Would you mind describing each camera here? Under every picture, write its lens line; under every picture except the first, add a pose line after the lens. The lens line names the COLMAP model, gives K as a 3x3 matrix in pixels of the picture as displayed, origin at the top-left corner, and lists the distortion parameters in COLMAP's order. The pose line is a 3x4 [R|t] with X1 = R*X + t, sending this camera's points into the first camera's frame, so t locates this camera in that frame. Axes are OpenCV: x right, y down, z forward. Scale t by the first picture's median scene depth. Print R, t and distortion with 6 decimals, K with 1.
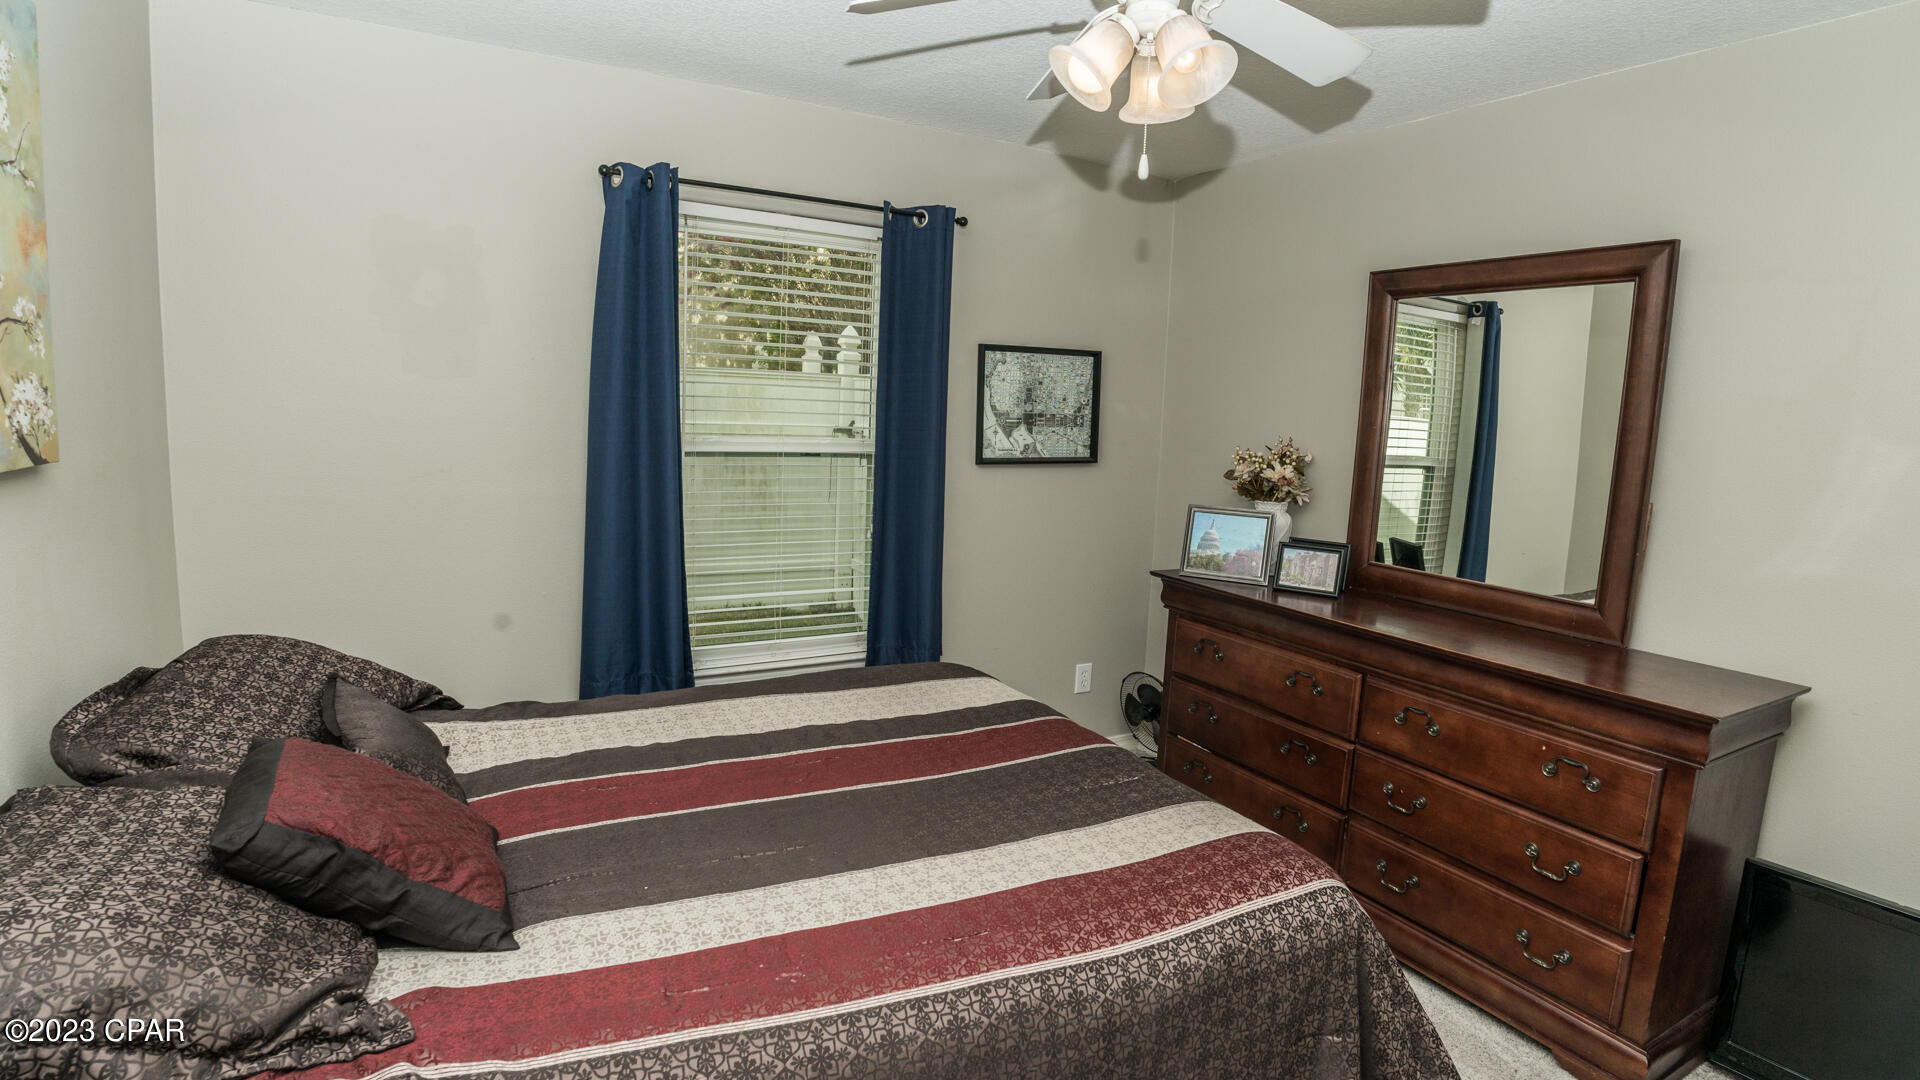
lens RADIAL K [[932.2, 0, 963.0], [0, 932.2, 540.7], [0, 0, 1]] dist [-0.082946, 0.019275]
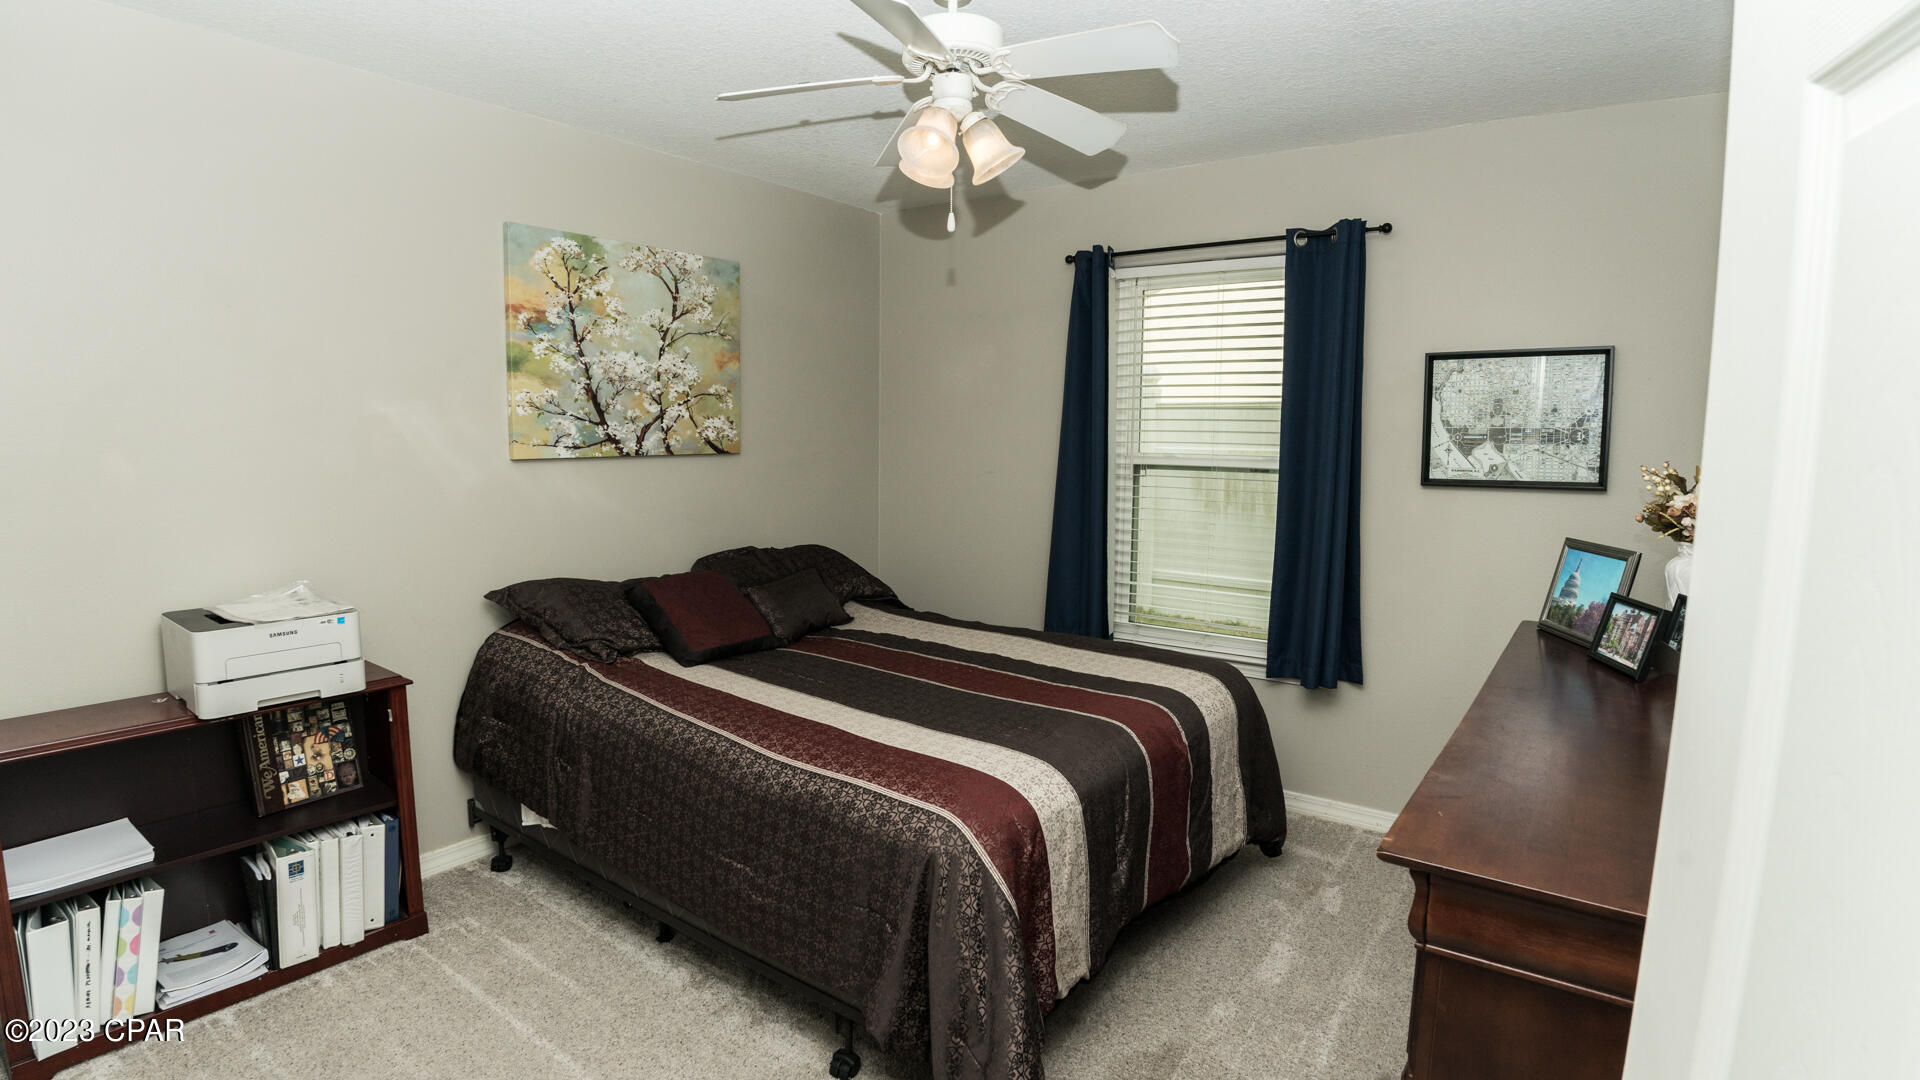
lens RADIAL K [[932.2, 0, 963.0], [0, 932.2, 540.7], [0, 0, 1]] dist [-0.082946, 0.019275]
pose [[0.413697, 0.074294, -0.907378, 0.637136], [-0.120381, 0.992378, 0.026369, 0.002185], [0.902421, 0.098322, 0.419488, 0.223769]]
